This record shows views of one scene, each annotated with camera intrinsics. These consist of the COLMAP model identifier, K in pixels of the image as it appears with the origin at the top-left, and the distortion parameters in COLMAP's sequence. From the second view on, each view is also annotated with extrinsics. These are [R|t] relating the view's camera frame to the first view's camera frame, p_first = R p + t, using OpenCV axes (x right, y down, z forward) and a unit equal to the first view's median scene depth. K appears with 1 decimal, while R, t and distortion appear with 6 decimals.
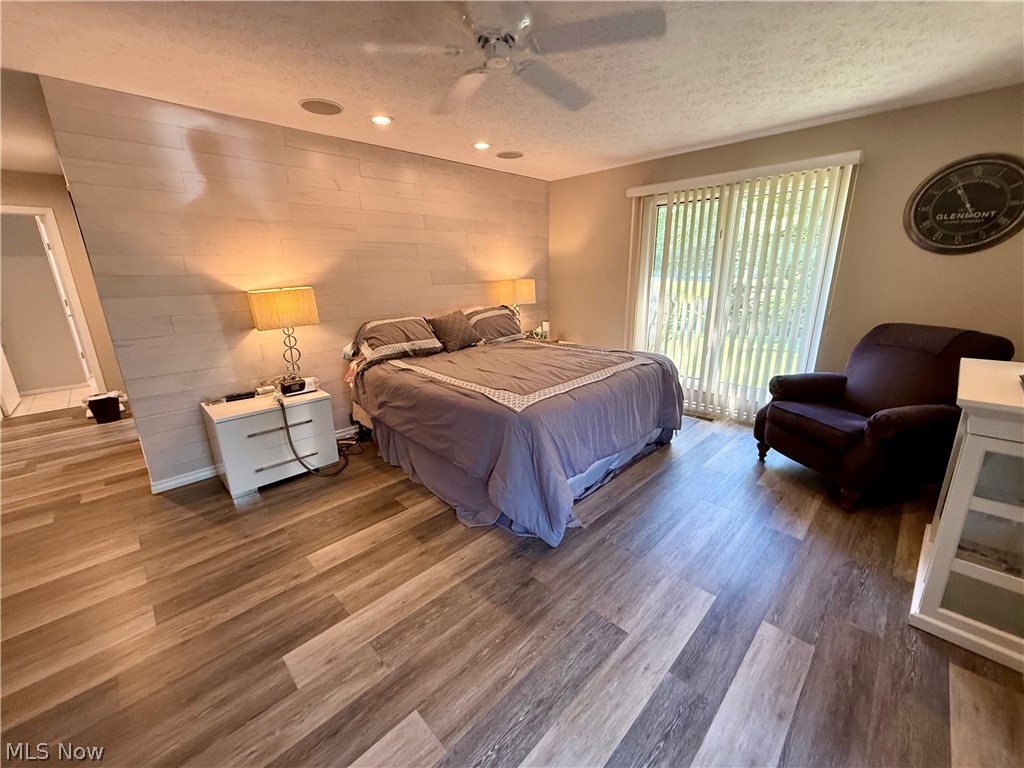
lens RADIAL K [[406.8, 0, 511.7], [0, 406.8, 383.8], [0, 0, 1]] dist [0.000536, -0.000093]
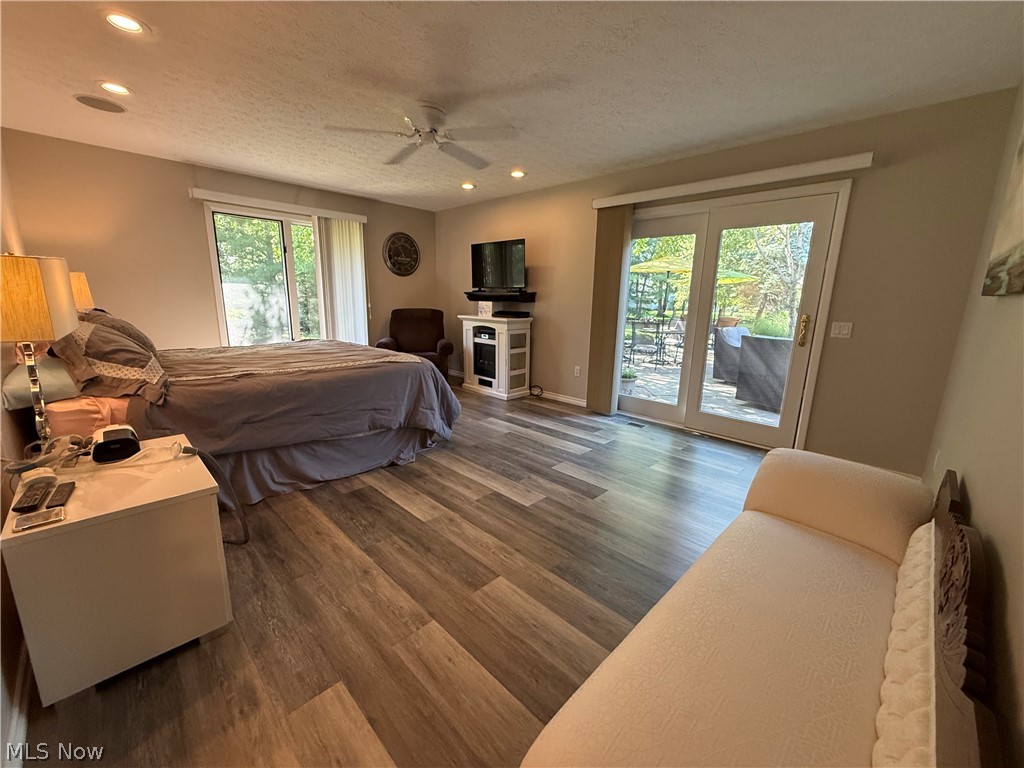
lens RADIAL K [[406.8, 0, 511.5], [0, 406.8, 383.0], [0, 0, 1]] dist [0.000536, -0.000093]
pose [[-0.016969, -0.187881, 0.982045, -1.548942], [0.254398, 0.949052, 0.185965, -0.048702], [-0.966951, 0.252986, 0.031692, 0.703823]]
